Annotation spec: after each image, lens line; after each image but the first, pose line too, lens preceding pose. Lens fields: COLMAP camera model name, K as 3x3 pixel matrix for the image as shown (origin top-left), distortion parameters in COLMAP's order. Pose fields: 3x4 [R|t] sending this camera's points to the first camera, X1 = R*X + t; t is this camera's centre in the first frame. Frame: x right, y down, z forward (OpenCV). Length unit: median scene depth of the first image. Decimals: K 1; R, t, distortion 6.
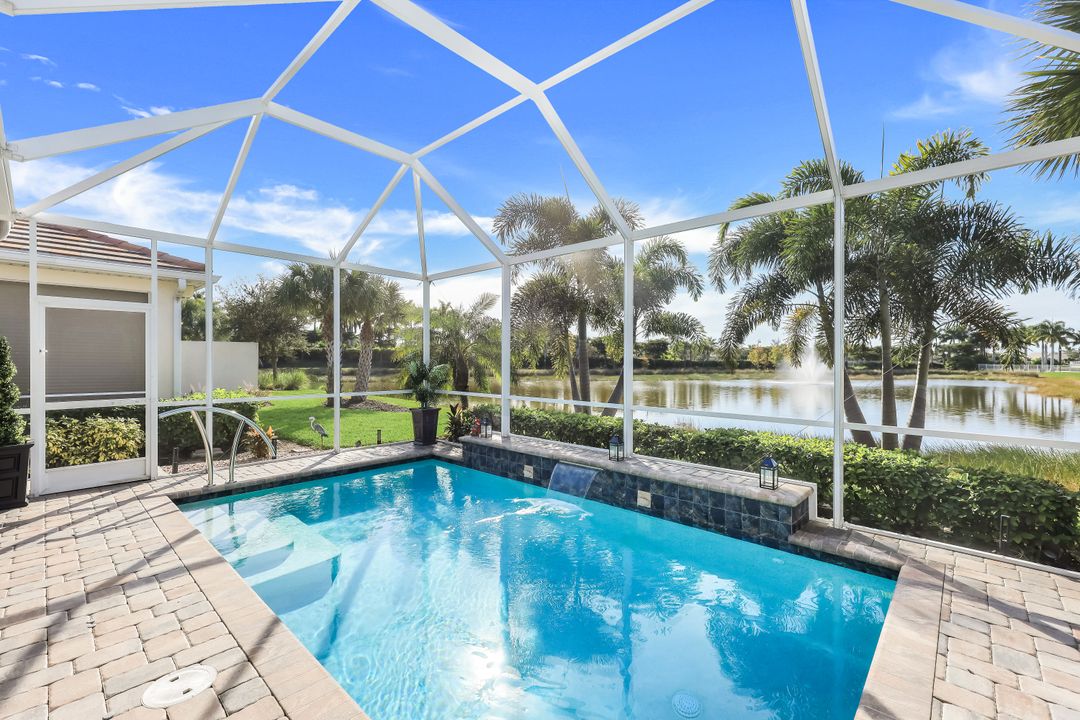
lens RADIAL K [[459.3, 0, 548.5], [0, 459.3, 359.7], [0, 0, 1]] dist [0.001685, 0.000001]
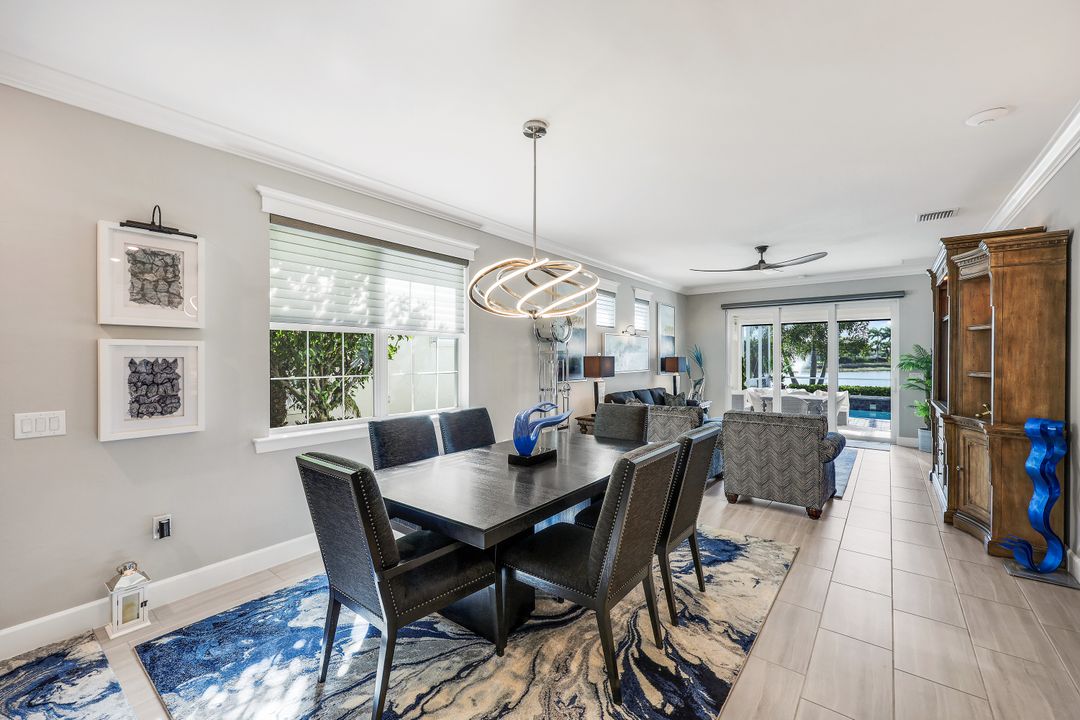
lens RADIAL K [[439.5, 0, 538.2], [0, 439.5, 359.6], [0, 0, 1]] dist [0.001304, -0.000226]
pose [[0.997688, -0.010520, 0.067144, -2.491450], [0.010187, 0.999934, 0.005286, -0.057448], [-0.067195, -0.004590, 0.997729, -1.574561]]
